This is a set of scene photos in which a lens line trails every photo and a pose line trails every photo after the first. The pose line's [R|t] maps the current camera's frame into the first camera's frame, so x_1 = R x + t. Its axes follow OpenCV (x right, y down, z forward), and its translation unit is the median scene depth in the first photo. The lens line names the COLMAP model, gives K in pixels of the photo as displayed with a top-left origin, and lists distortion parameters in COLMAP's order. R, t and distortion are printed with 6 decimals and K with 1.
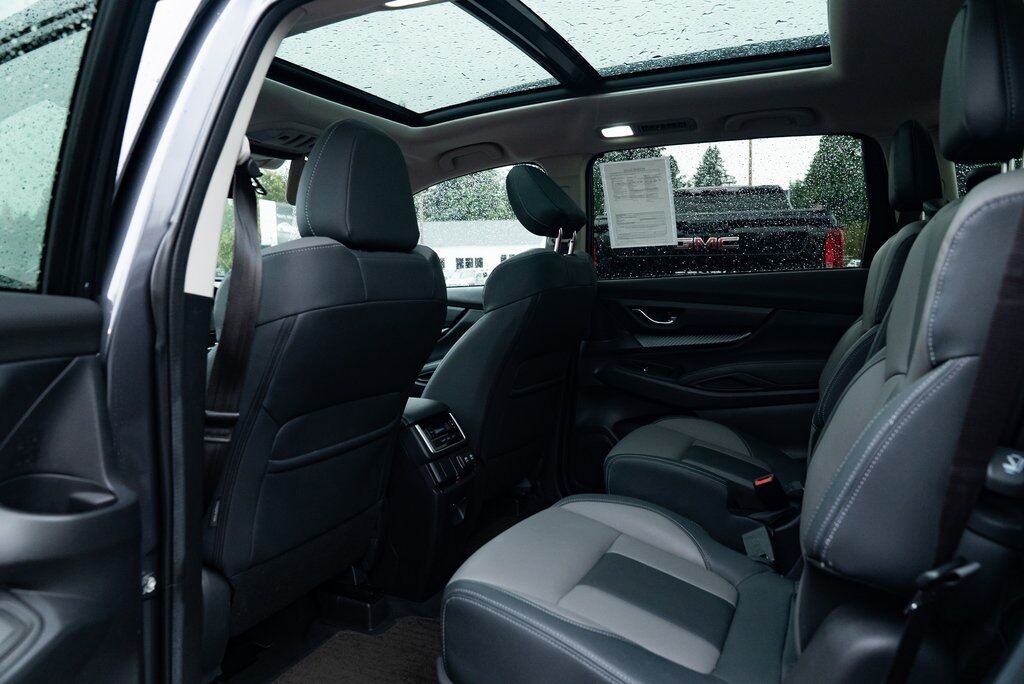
lens RADIAL K [[698.7, 0, 513.8], [0, 698.7, 344.1], [0, 0, 1]] dist [-0.031884, 0.021296]
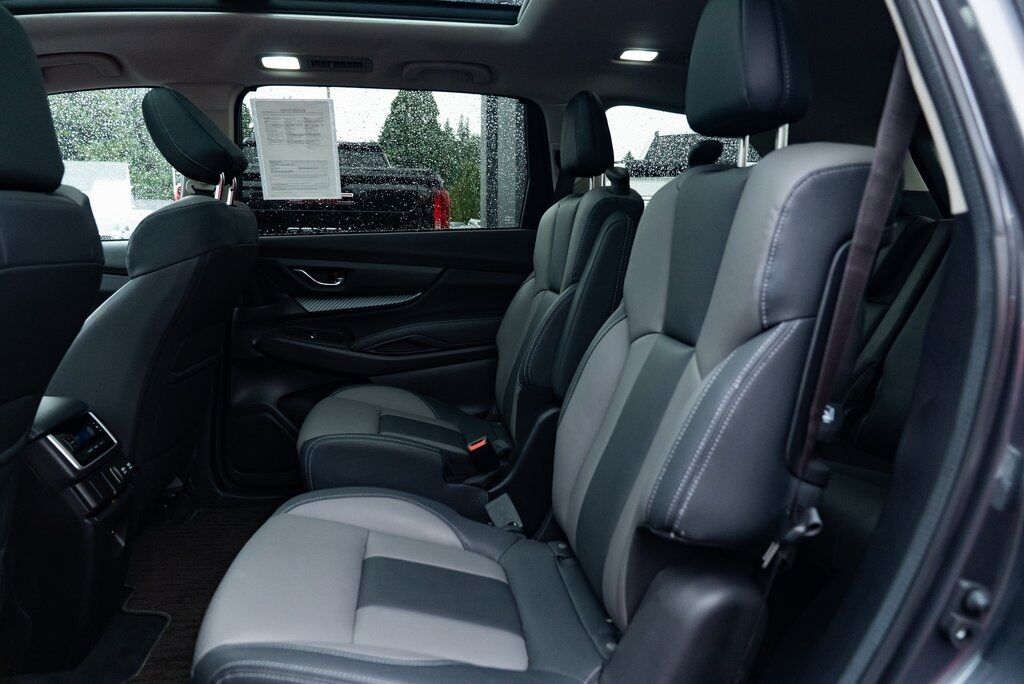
lens RADIAL K [[698.7, 0, 511.7], [0, 698.7, 342.0], [0, 0, 1]] dist [-0.031884, 0.021296]
pose [[0.836152, -0.065565, 0.544564, -0.122360], [0.033303, 0.997067, 0.068909, -0.014462], [-0.547485, -0.039483, 0.835883, 0.142344]]
